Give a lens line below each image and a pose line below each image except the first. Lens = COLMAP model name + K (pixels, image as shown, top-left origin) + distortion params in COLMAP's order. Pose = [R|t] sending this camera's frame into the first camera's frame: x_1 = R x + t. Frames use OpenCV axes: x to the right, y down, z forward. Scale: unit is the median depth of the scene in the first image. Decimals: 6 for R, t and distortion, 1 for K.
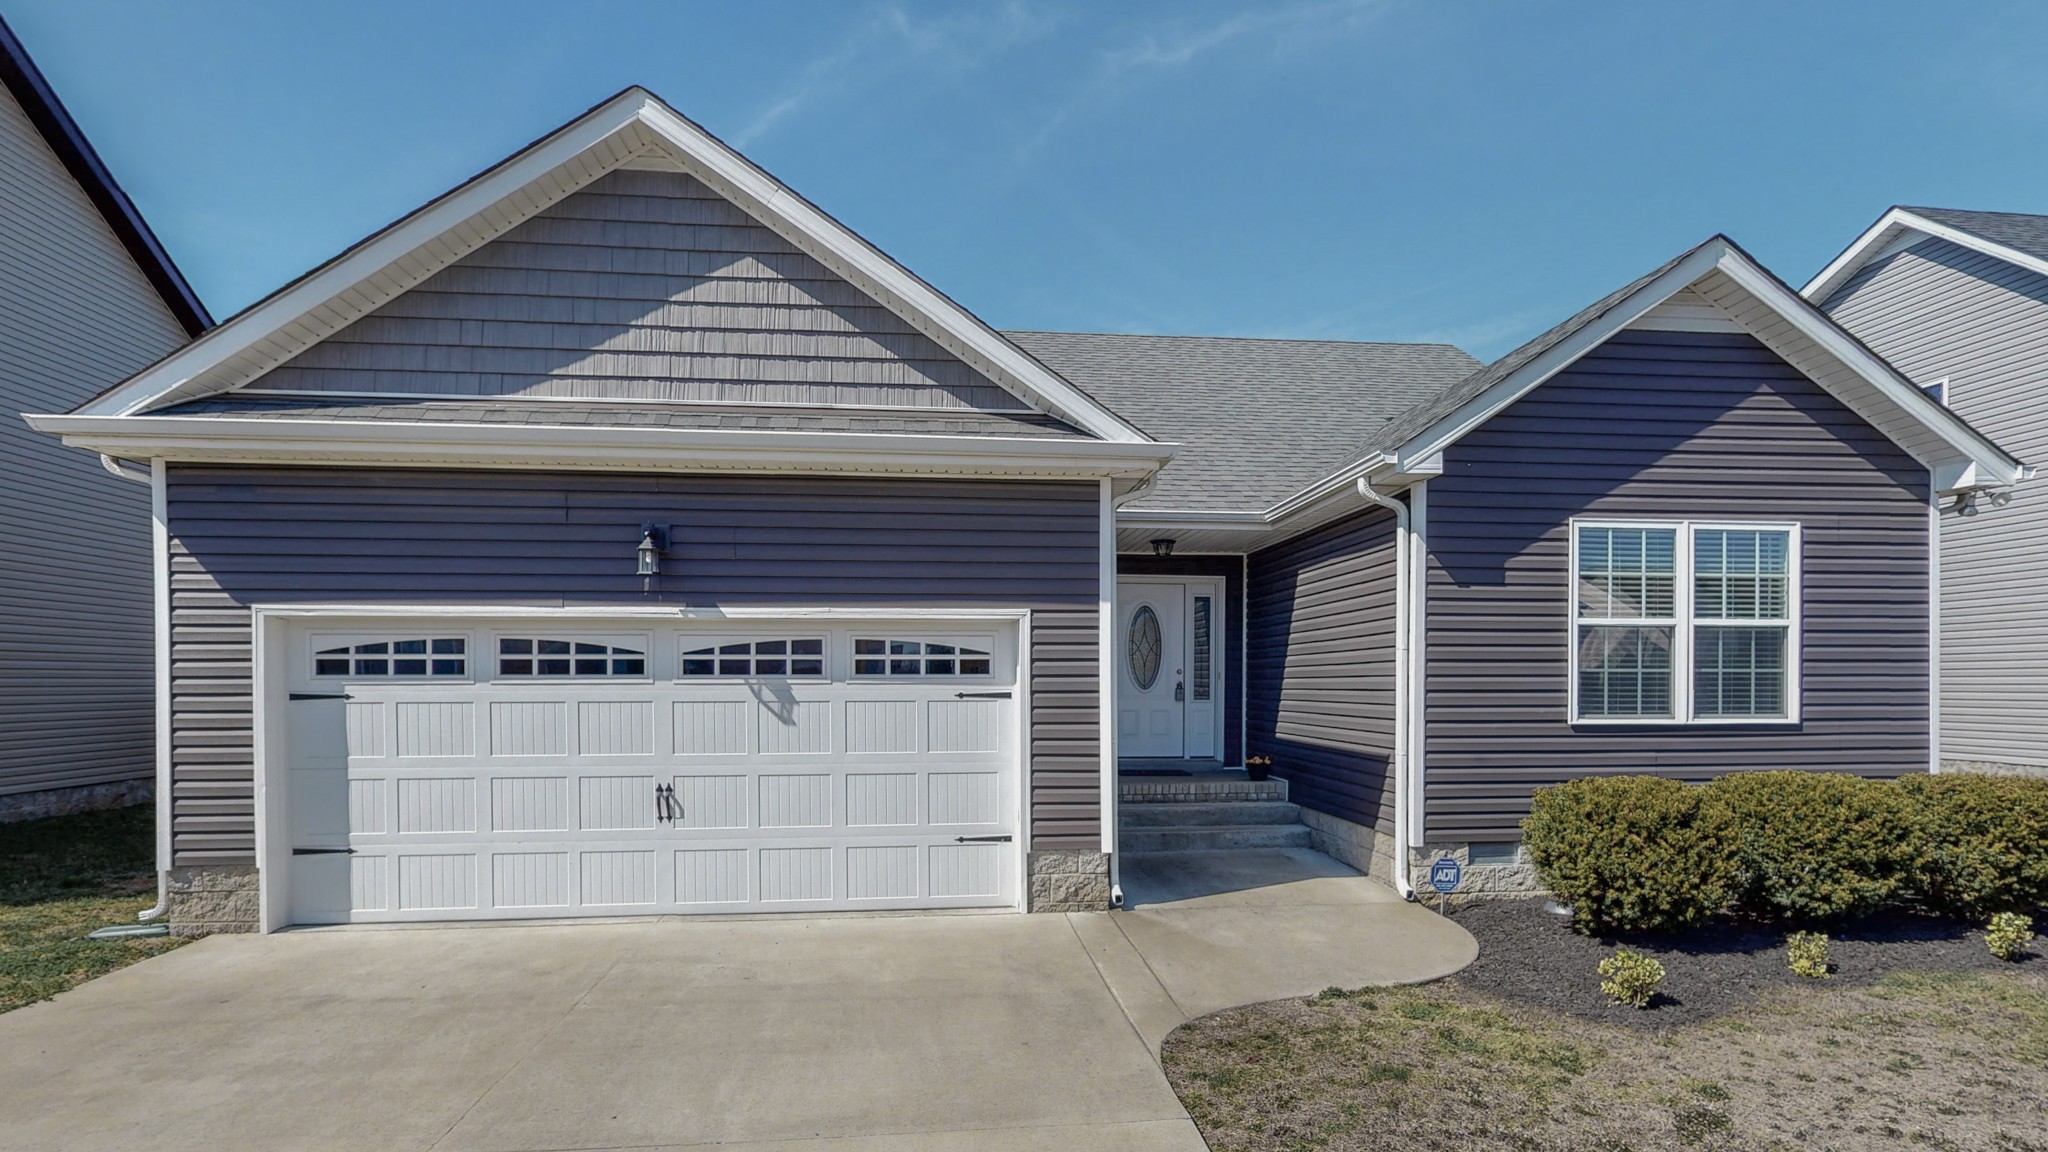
lens RADIAL K [[1090.5, 0, 1012.7], [0, 1090.5, 571.4], [0, 0, 1]] dist [-0.001358, 0.000495]
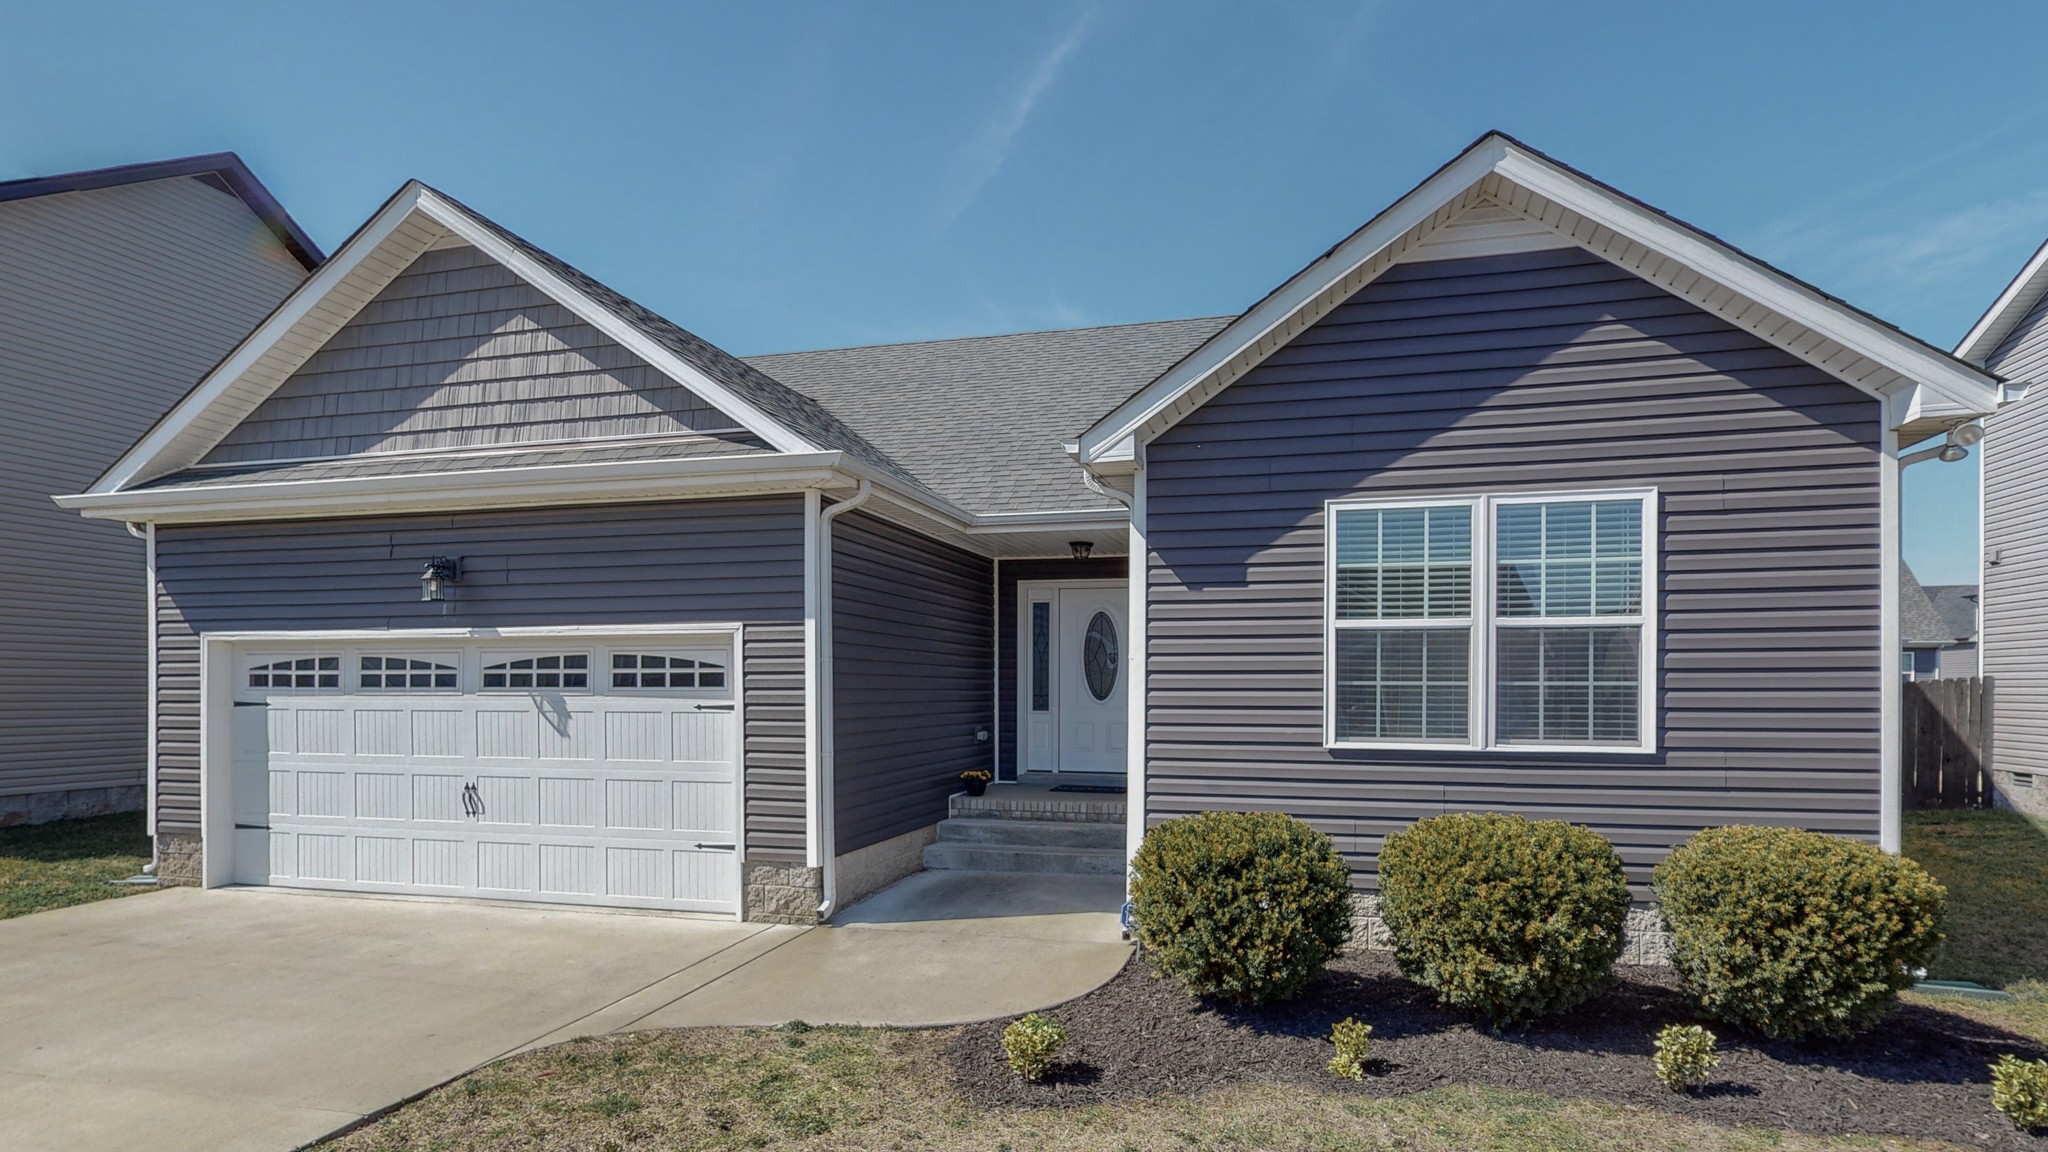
lens RADIAL K [[1077.9, 0, 1024.5], [0, 1077.9, 583.9], [0, 0, 1]] dist [-0.001054, -0.001173]
pose [[0.931996, -0.033307, -0.360936, 0.626299], [0.033605, 0.999420, -0.005451, 0.012249], [0.360908, -0.007049, 0.932575, 0.156608]]
